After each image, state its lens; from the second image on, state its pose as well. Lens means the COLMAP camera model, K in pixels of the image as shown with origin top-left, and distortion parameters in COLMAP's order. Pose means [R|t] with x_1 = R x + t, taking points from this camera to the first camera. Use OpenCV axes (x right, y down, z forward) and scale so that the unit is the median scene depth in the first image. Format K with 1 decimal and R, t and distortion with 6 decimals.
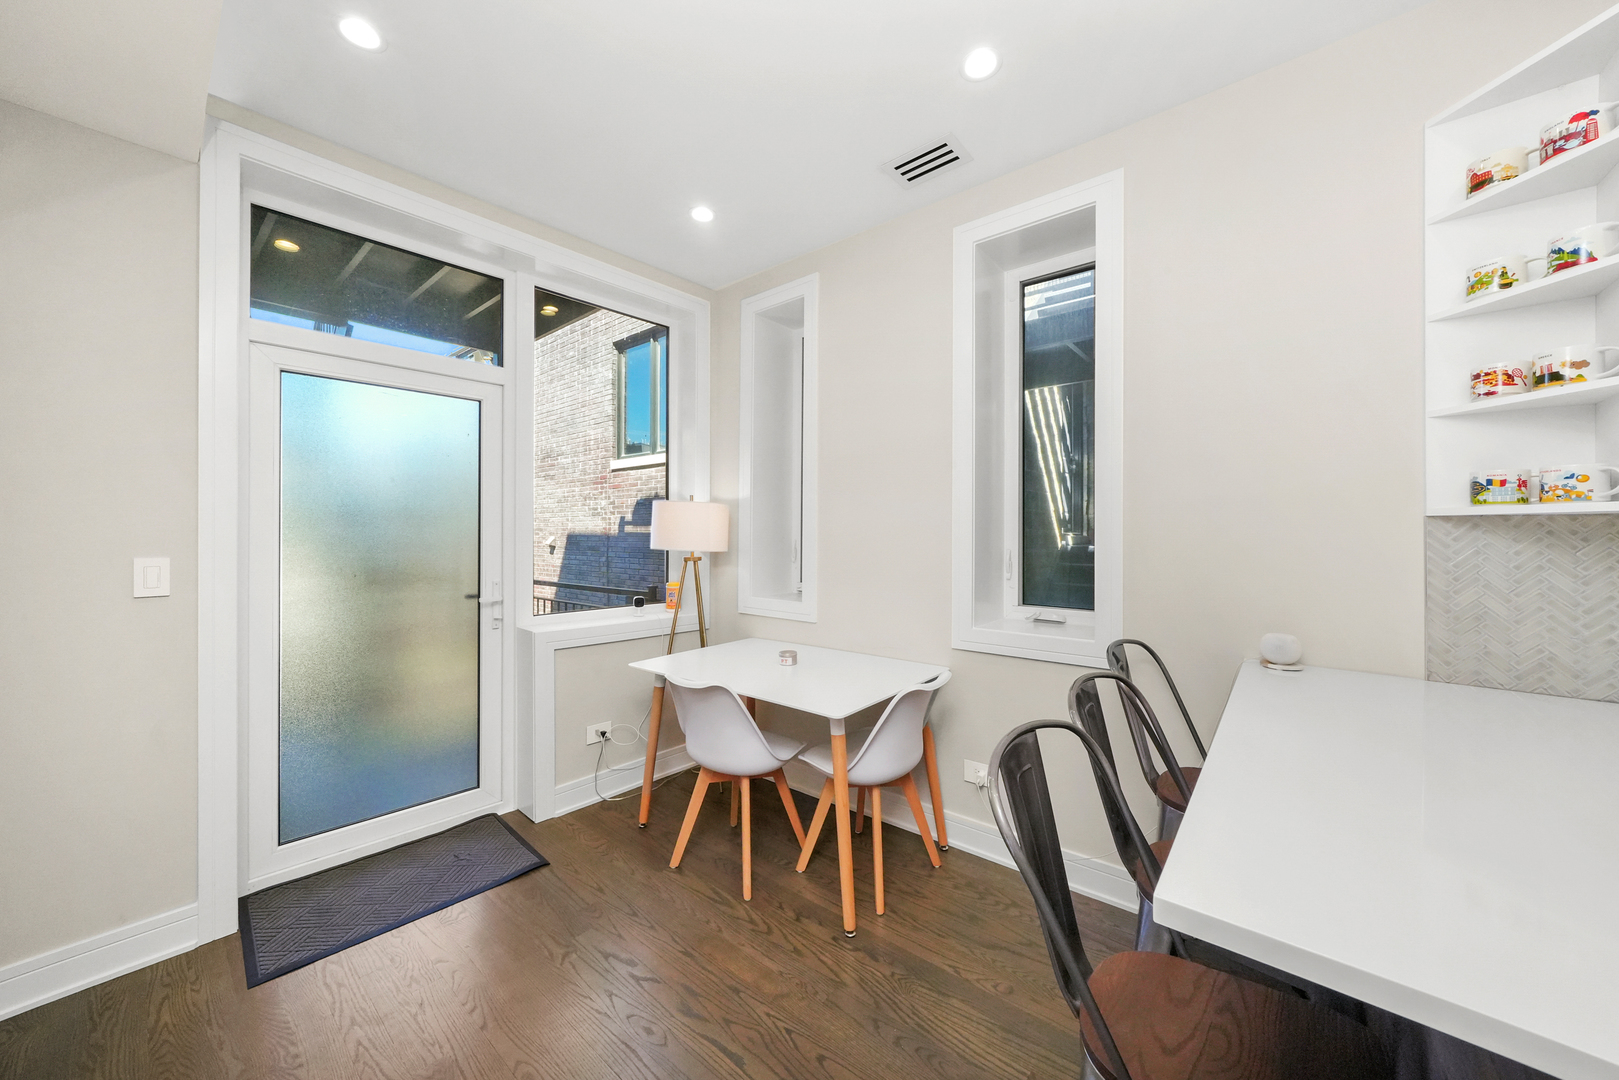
lens RADIAL K [[580.3, 0, 808.8], [0, 580.3, 529.0], [0, 0, 1]] dist [-0.000309, 0.000084]
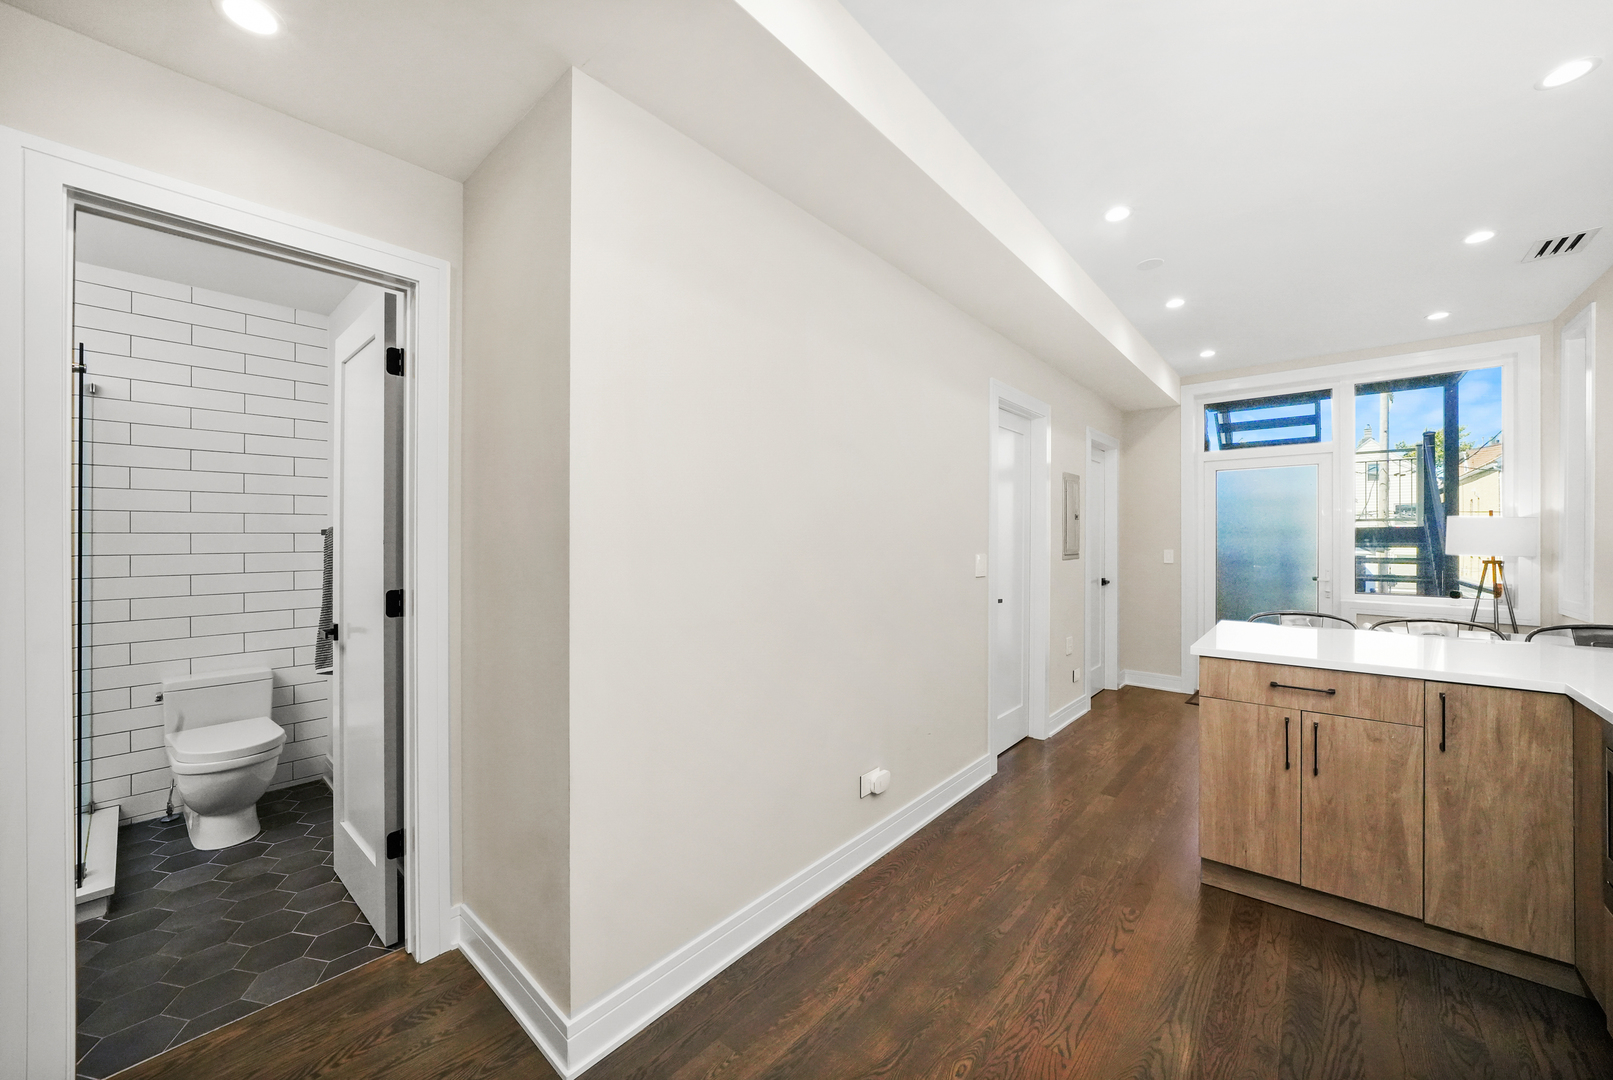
lens RADIAL K [[610.5, 0, 806.5], [0, 610.5, 540.0], [0, 0, 1]] dist [-0.019551, 0.004606]
pose [[-0.005997, 0.000609, -0.999982, 2.310890], [0.002922, 0.999996, 0.000591, -0.000093], [0.999978, -0.002919, -0.005999, -0.945049]]
